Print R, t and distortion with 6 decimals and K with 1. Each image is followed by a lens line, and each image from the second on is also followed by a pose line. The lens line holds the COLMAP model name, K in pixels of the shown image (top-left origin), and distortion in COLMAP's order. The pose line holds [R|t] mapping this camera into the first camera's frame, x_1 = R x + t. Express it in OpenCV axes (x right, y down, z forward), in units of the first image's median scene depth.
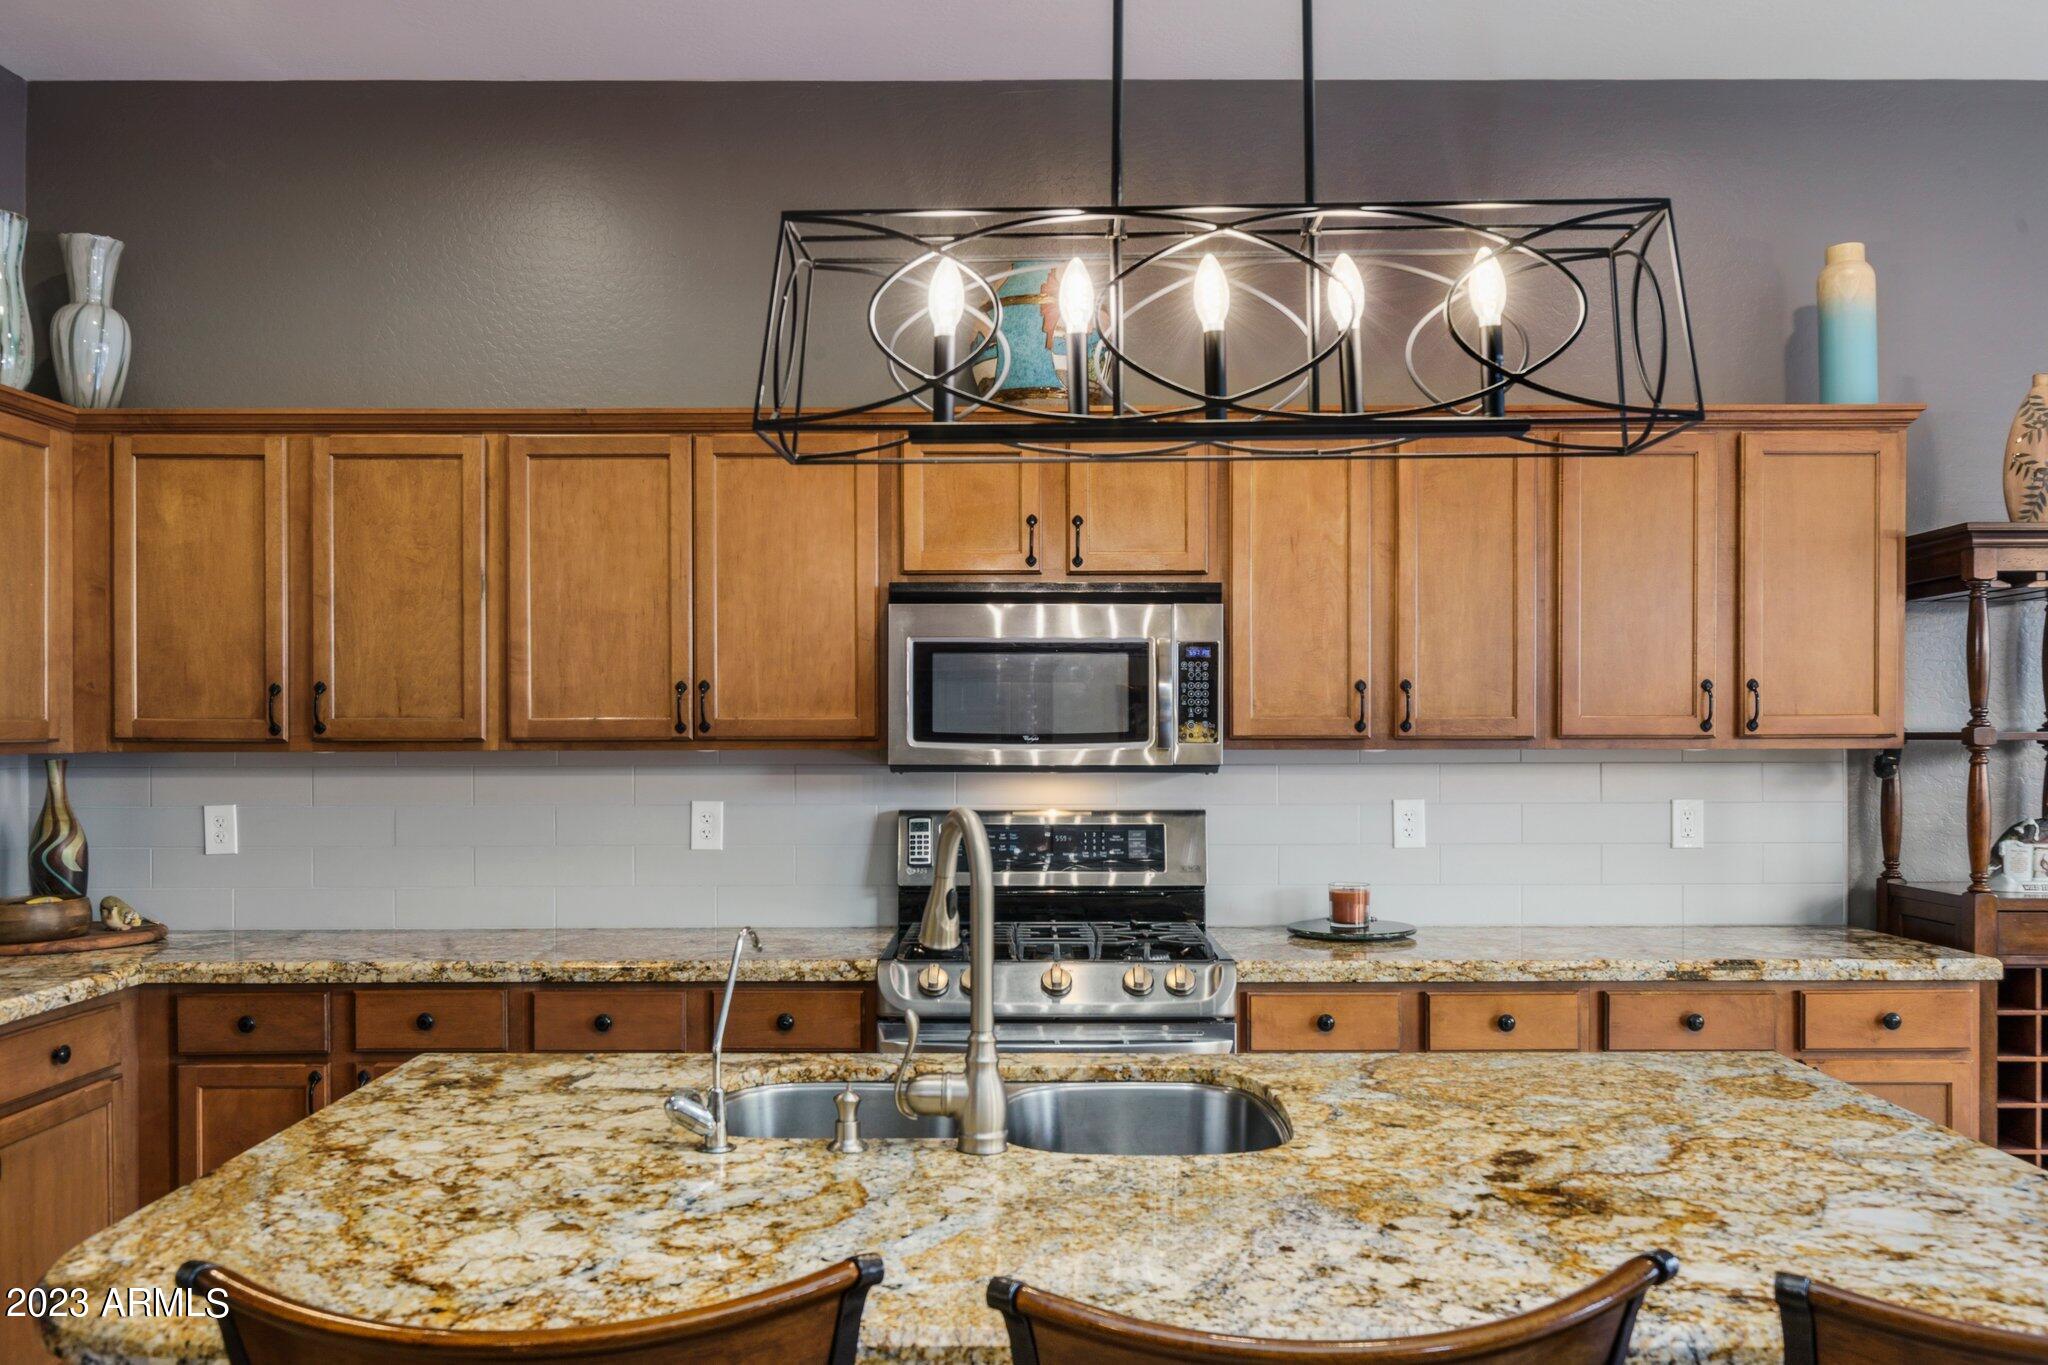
lens RADIAL K [[1585.6, 0, 1081.3], [0, 1585.6, 719.2], [0, 0, 1]] dist [-0.038196, 0.013362]
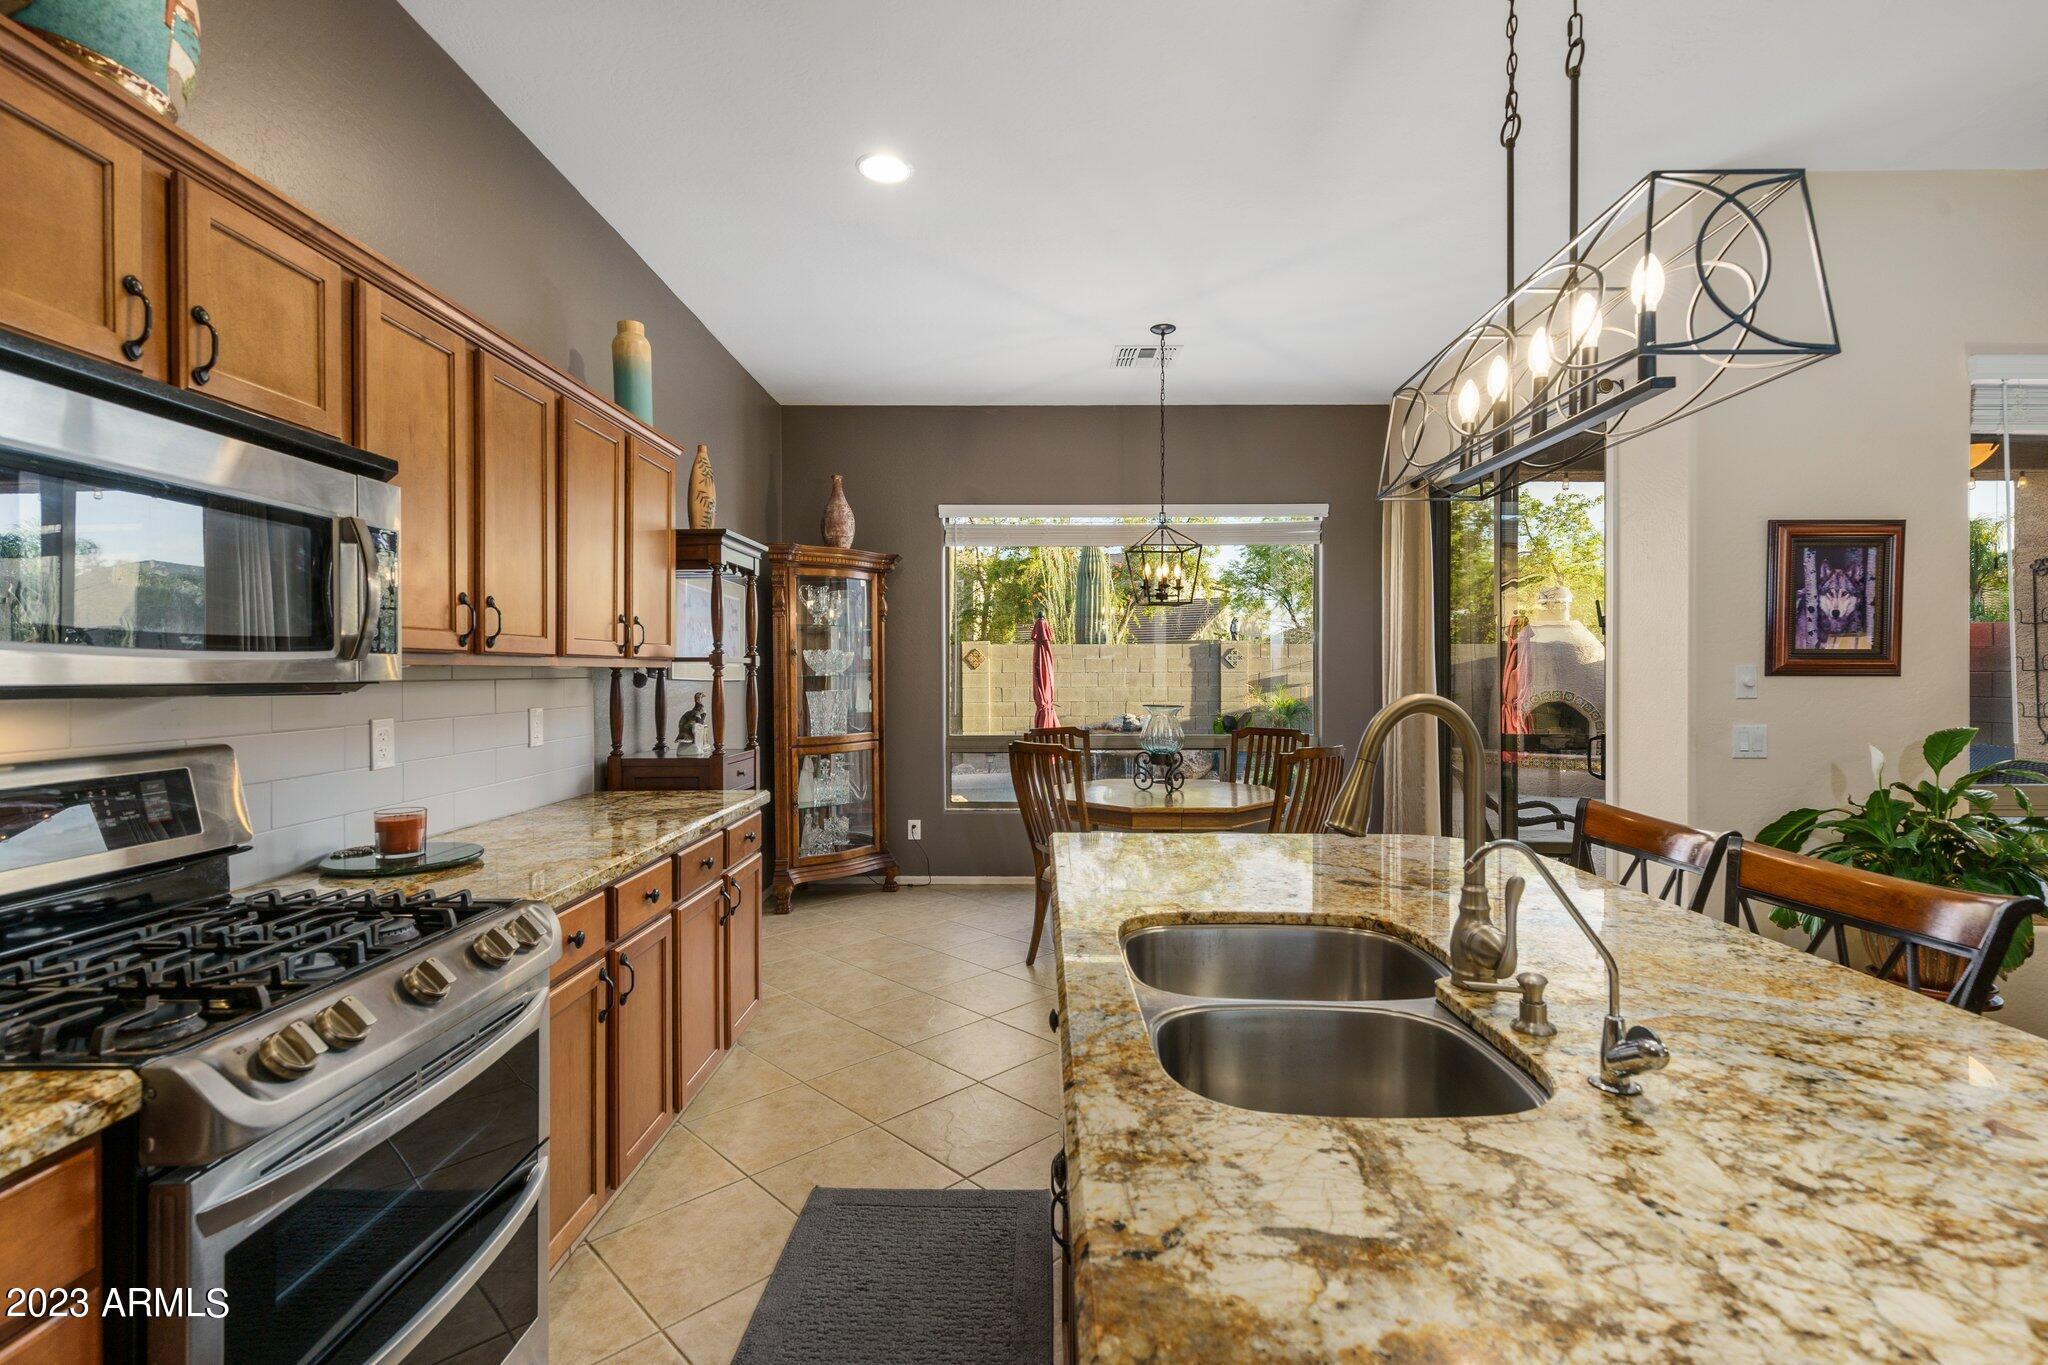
lens RADIAL K [[965.0, 0, 1011.3], [0, 965.0, 664.9], [0, 0, 1]] dist [-0.000209, 0.000102]
pose [[0.049478, 0.009040, 0.998734, -0.390263], [-0.000253, 0.999959, -0.009039, 0.025676], [-0.998775, 0.000194, 0.049478, 0.659447]]
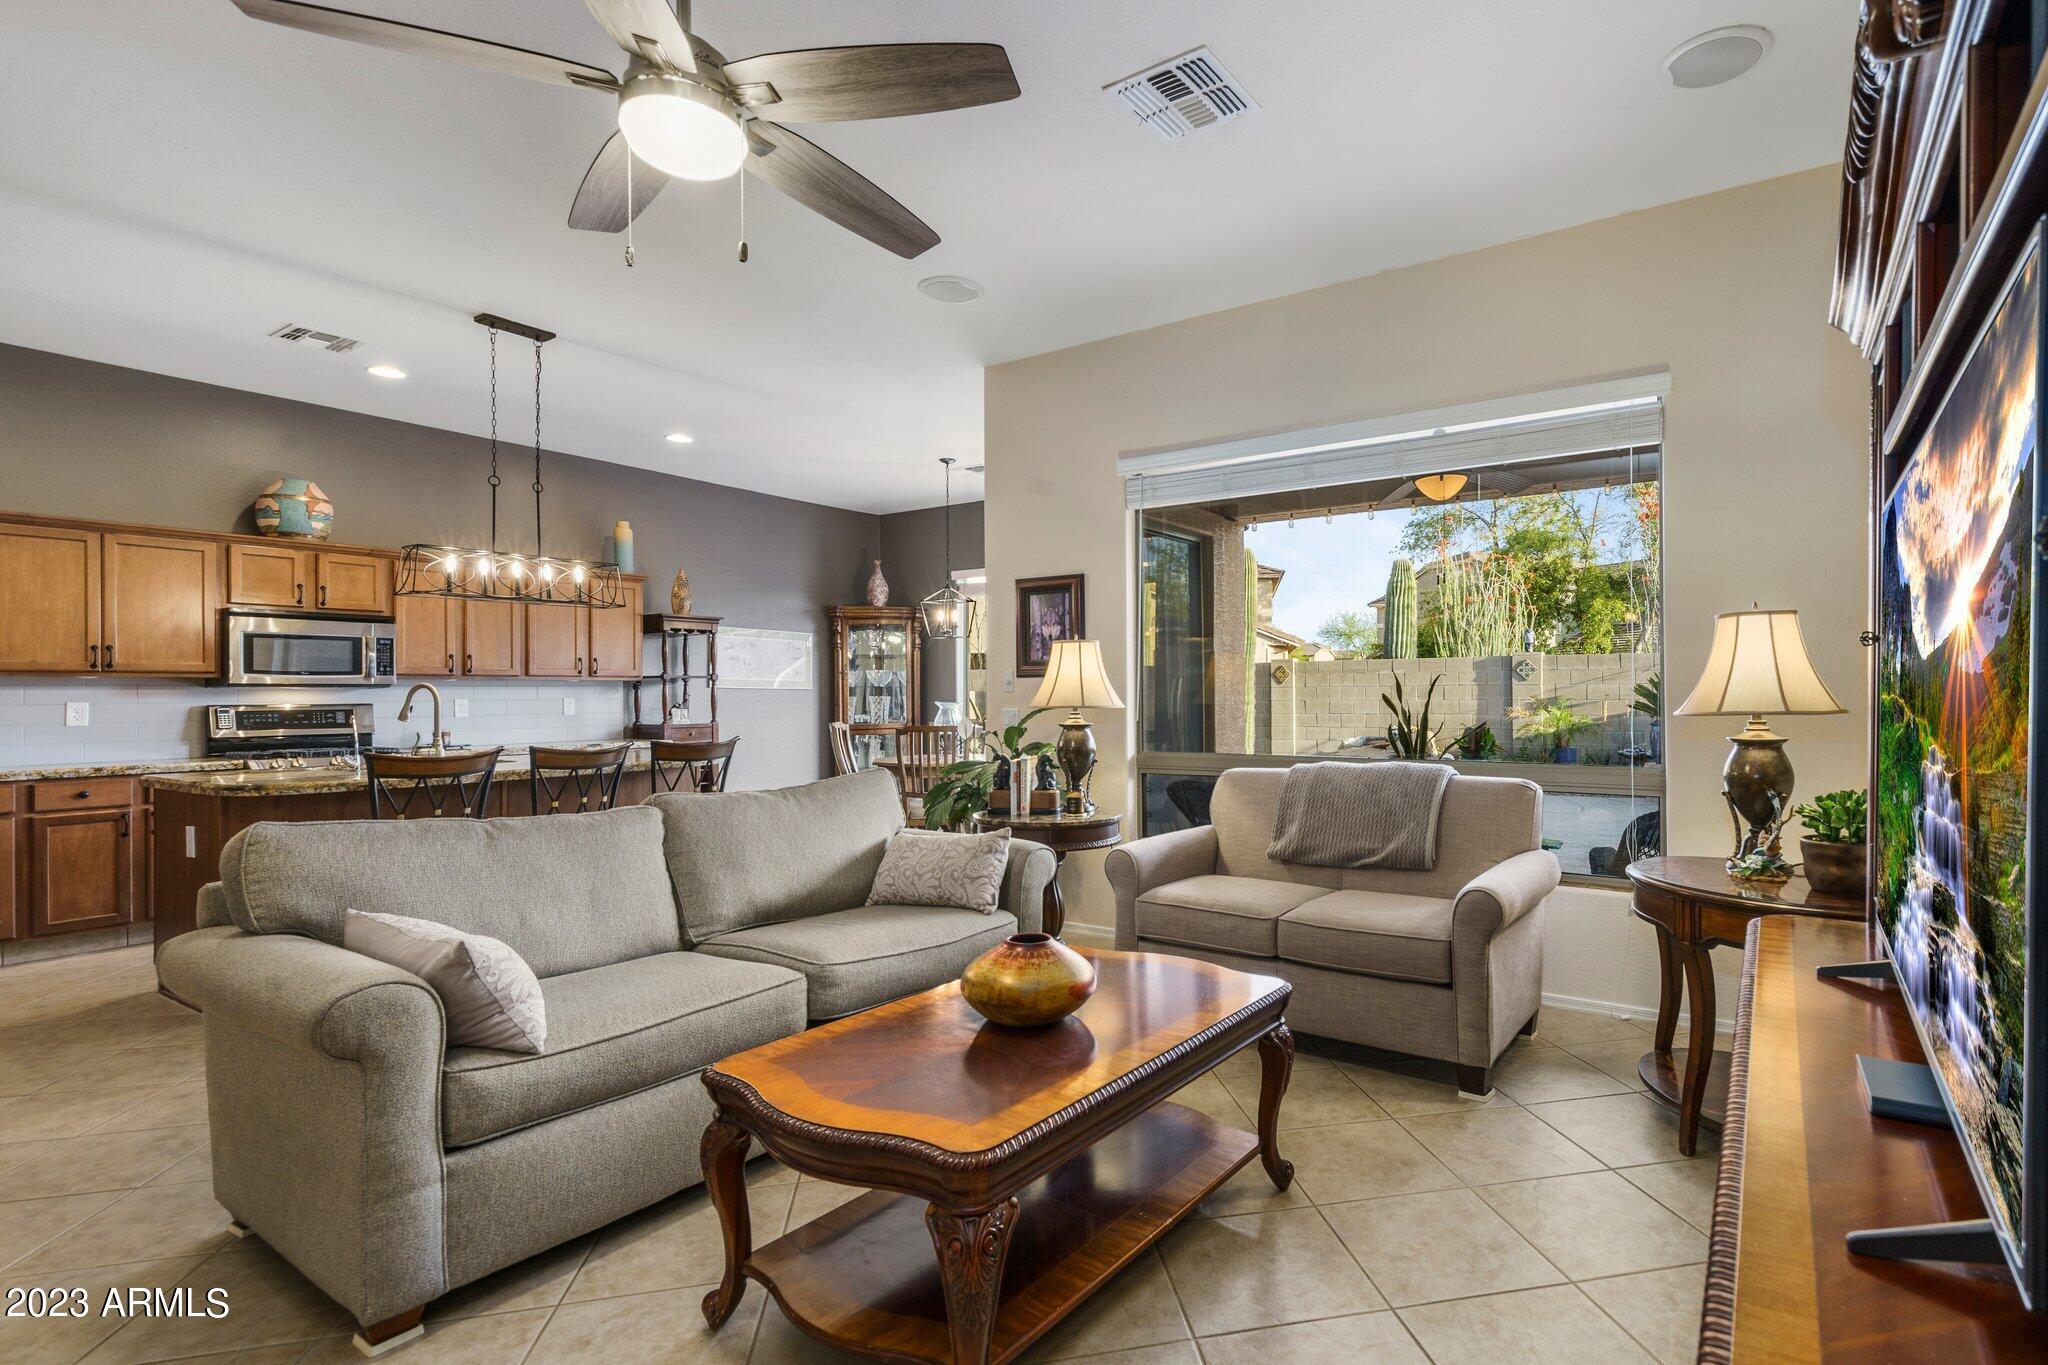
lens RADIAL K [[965.0, 0, 1114.9], [0, 965.0, 703.0], [0, 0, 1]] dist [-0.000209, 0.000102]
pose [[0.571167, -0.010555, 0.820766, -0.555817], [0.005371, 0.999944, 0.009121, 0.053047], [-0.820816, -0.000802, 0.571192, -0.940520]]
